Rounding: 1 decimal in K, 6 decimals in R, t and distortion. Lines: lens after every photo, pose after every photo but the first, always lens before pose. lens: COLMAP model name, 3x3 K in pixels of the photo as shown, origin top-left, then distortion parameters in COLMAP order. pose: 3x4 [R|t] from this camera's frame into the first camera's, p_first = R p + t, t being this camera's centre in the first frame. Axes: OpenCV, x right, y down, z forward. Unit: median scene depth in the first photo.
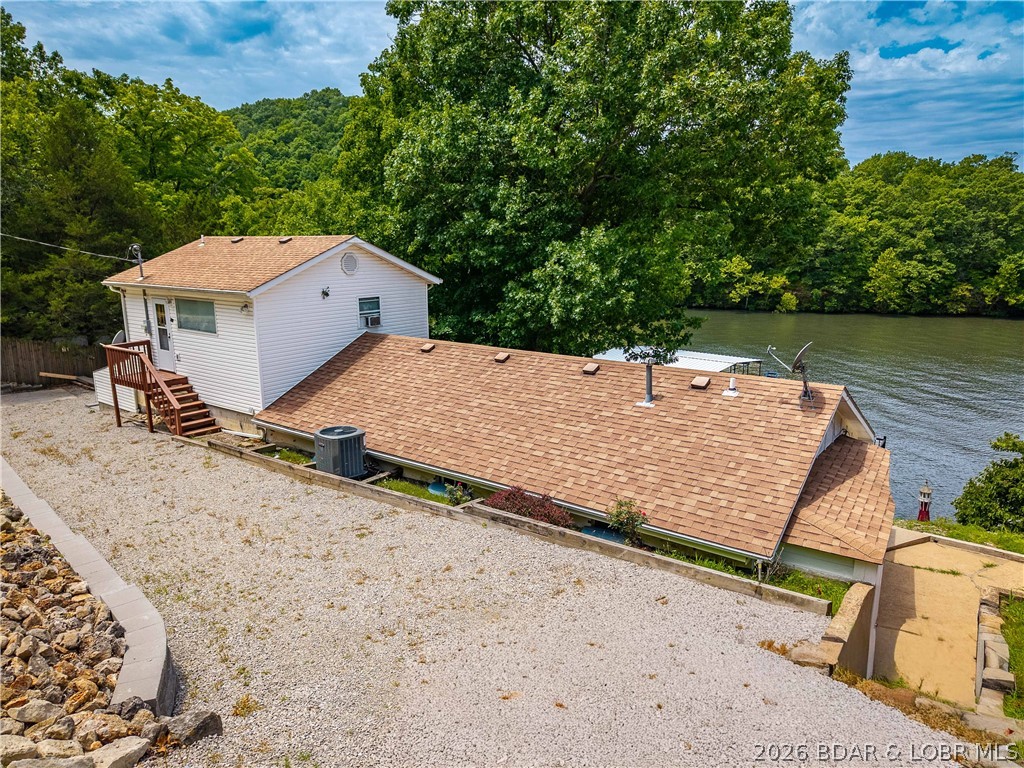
lens RADIAL K [[703.5, 0, 512.0], [0, 703.5, 384.0], [0, 0, 1]] dist [0.020237, -0.001554]
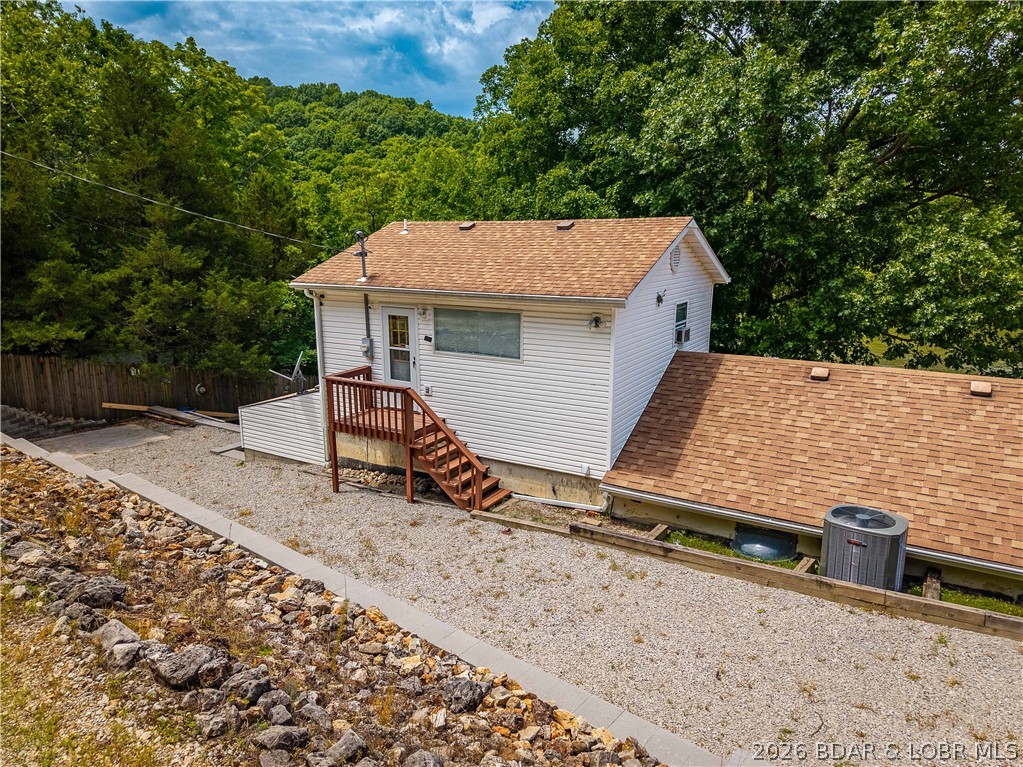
lens RADIAL K [[702.8, 0, 511.5], [0, 702.8, 383.5], [0, 0, 1]] dist [0.020237, -0.001554]
pose [[0.993467, -0.023305, 0.111718, -0.467508], [0.022667, 0.999719, 0.006976, -0.048120], [-0.111849, -0.004398, 0.993716, 0.298867]]
